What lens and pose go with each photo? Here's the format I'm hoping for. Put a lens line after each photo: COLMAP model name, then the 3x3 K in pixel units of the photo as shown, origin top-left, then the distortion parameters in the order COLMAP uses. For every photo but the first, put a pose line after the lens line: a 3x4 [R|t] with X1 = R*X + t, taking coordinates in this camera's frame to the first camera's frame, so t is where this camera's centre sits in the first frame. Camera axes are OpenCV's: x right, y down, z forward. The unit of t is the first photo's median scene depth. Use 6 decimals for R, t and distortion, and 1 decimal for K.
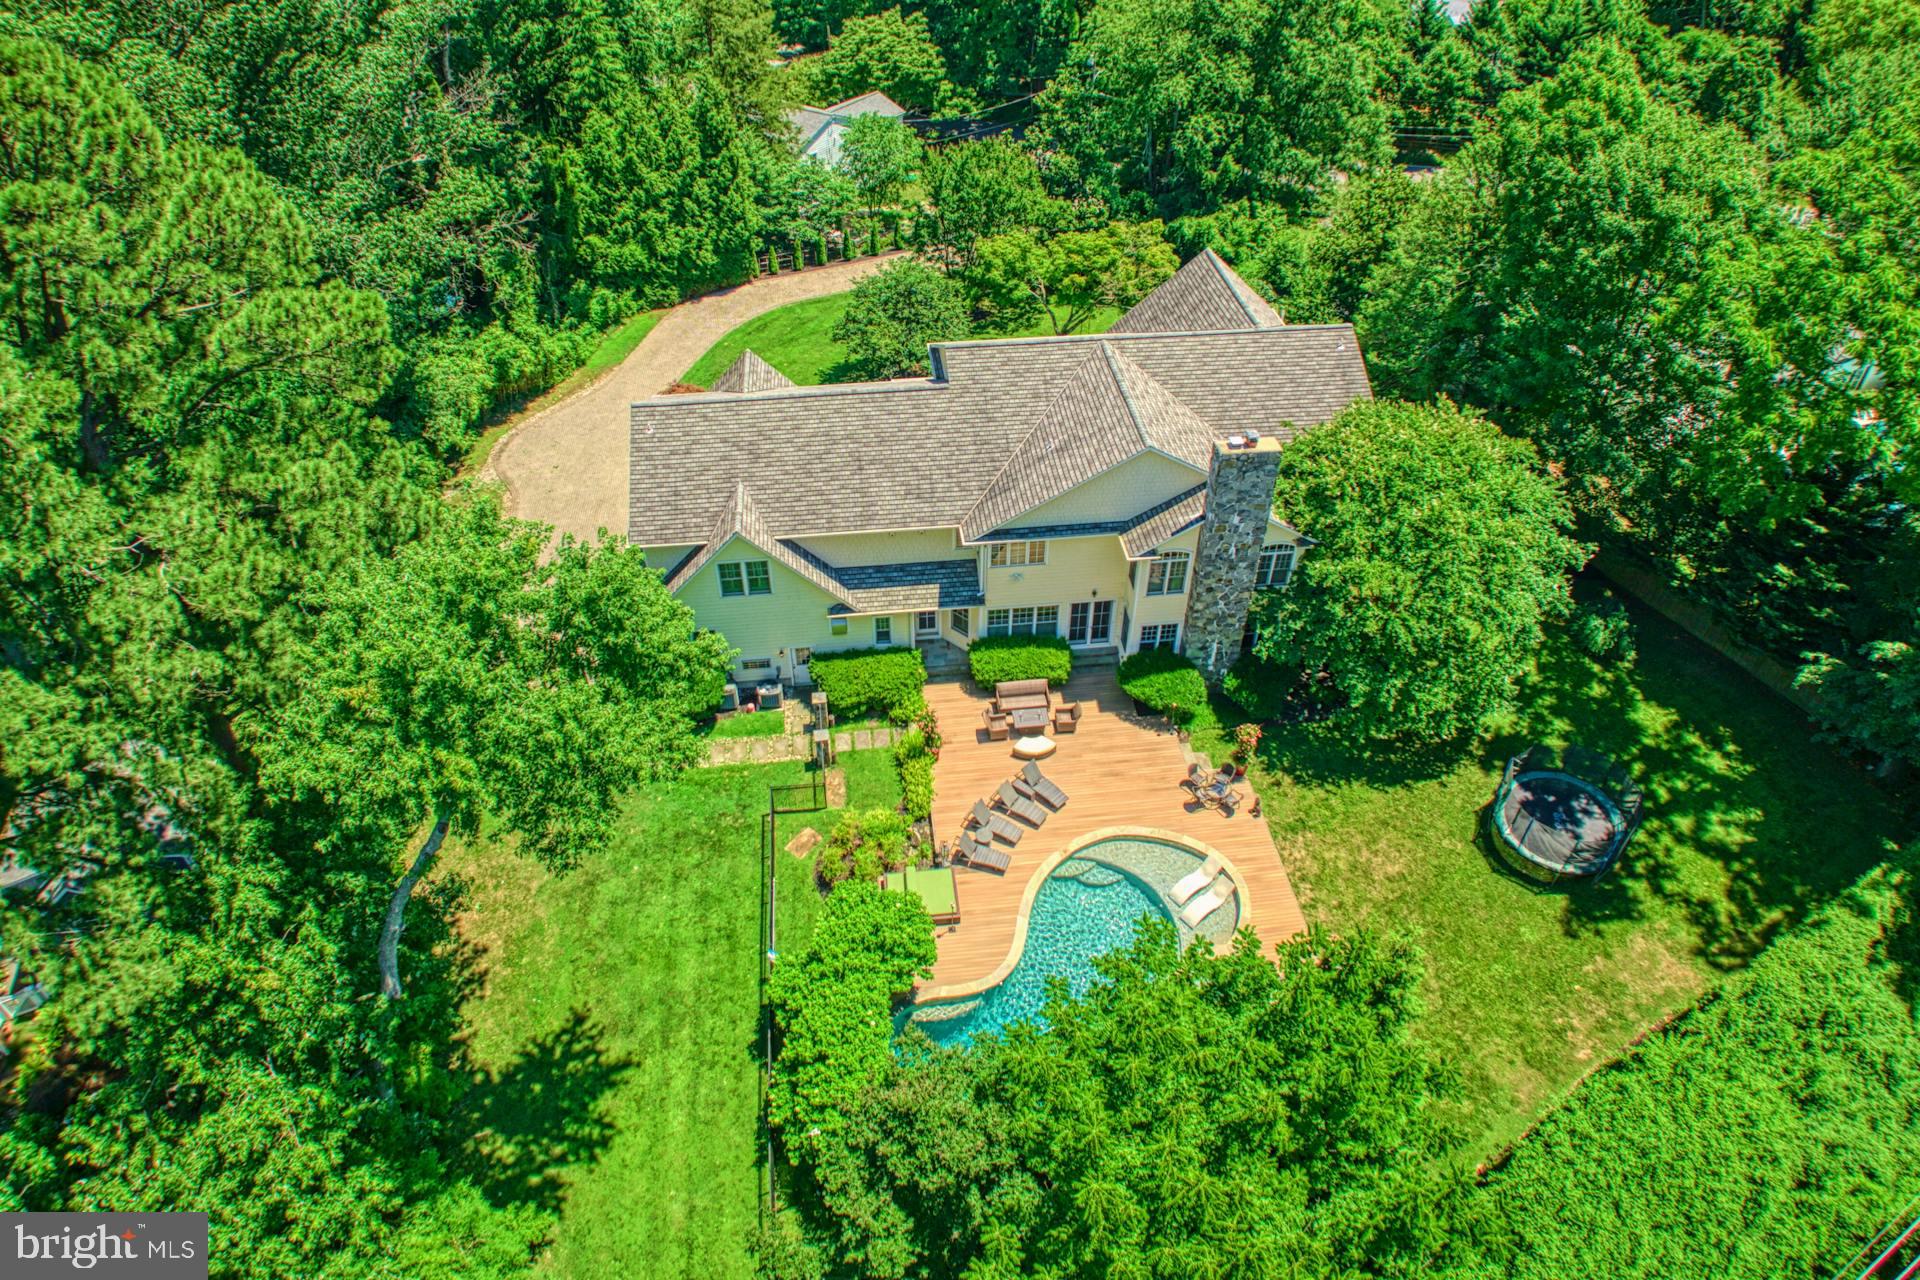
lens RADIAL K [[1033.4, 0, 980.1], [0, 1033.4, 637.7], [0, 0, 1]] dist [-0.056771, -0.000174]
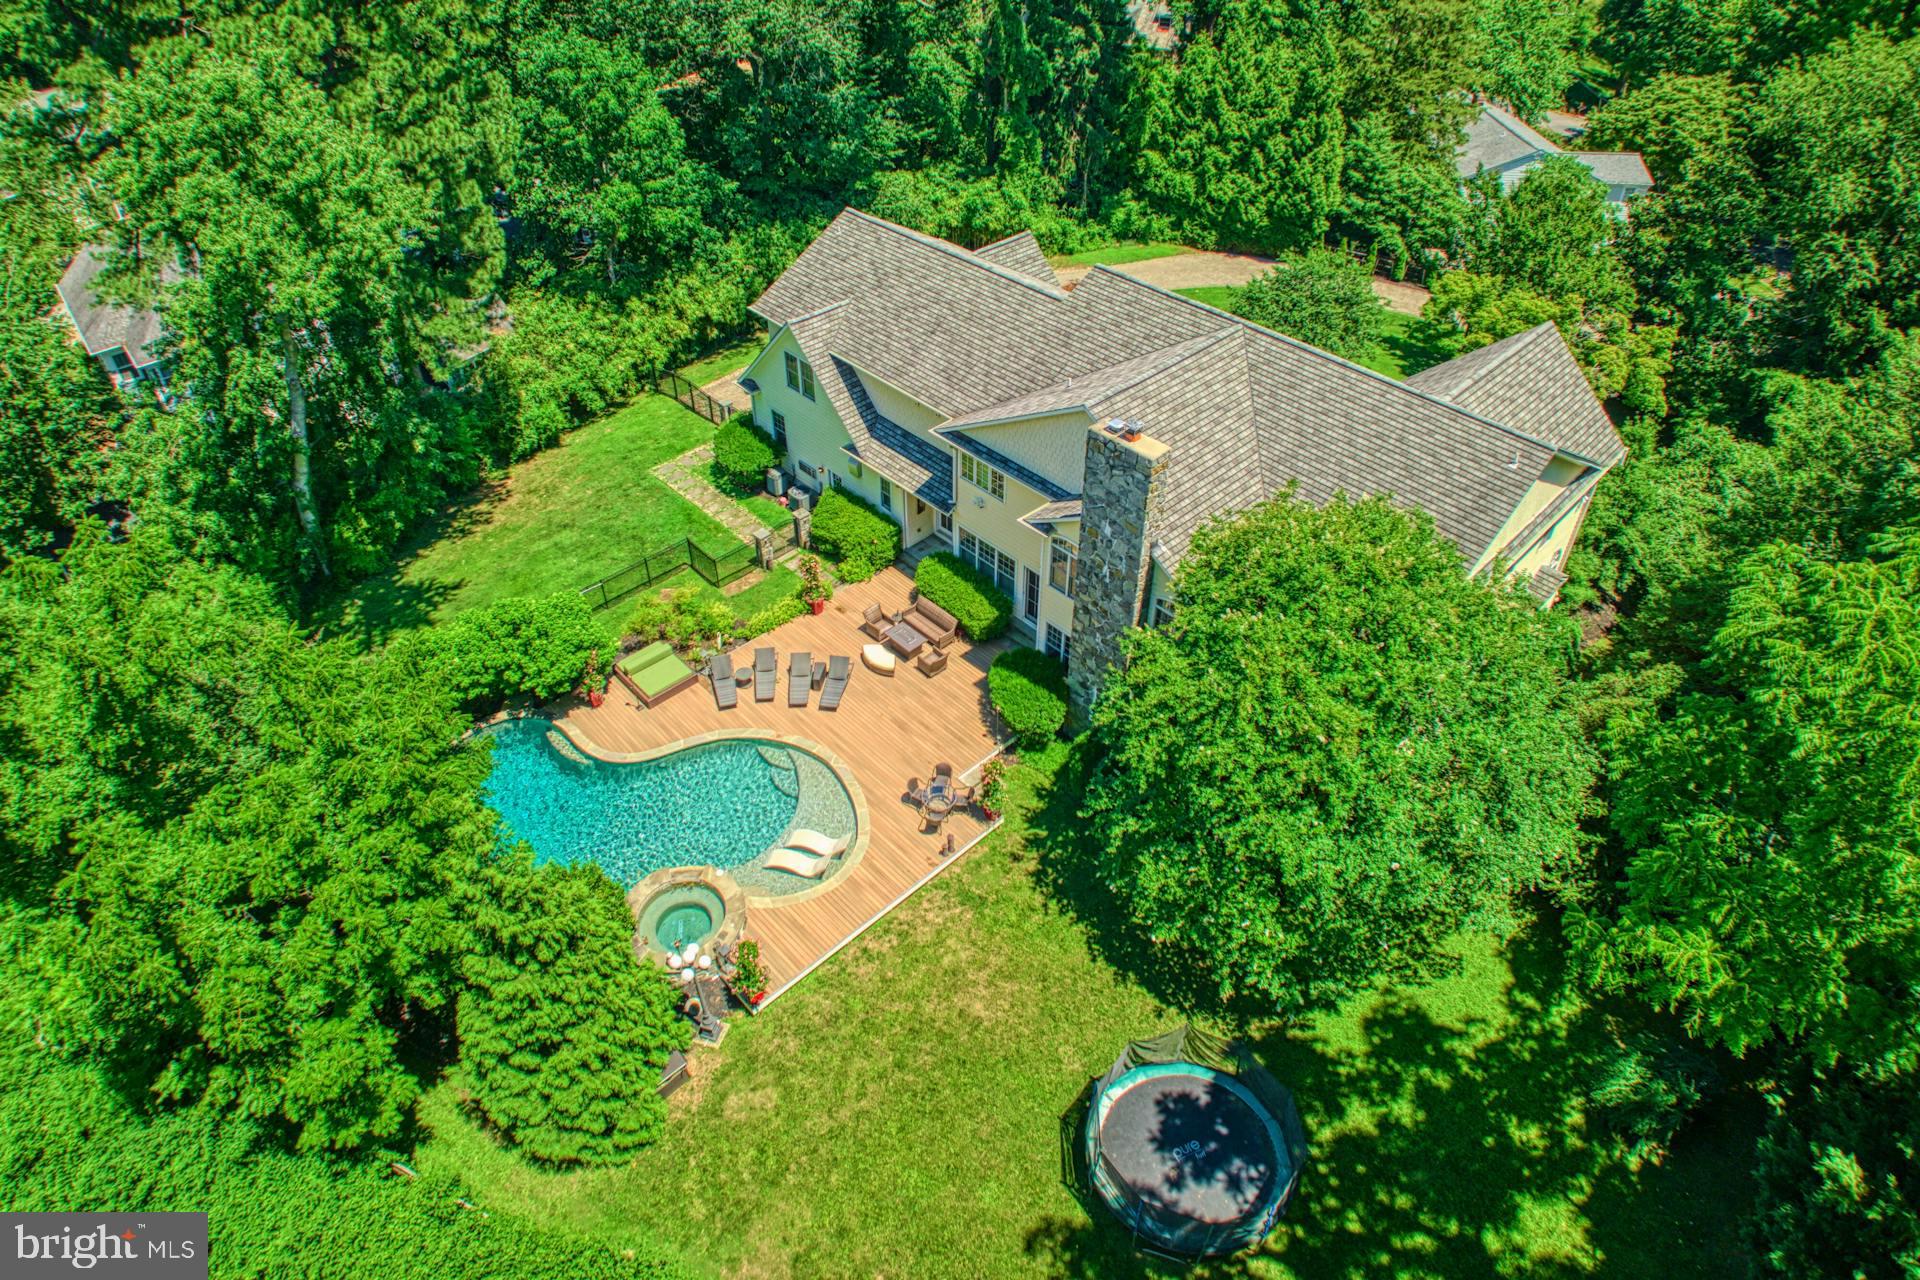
lens RADIAL K [[1033.4, 0, 980.1], [0, 1033.4, 637.7], [0, 0, 1]] dist [-0.056771, -0.000174]
pose [[0.618517, 0.534550, -0.575928, 0.616645], [-0.551184, 0.817531, 0.166852, -0.112074], [0.560030, 0.214242, 0.800292, 0.297100]]
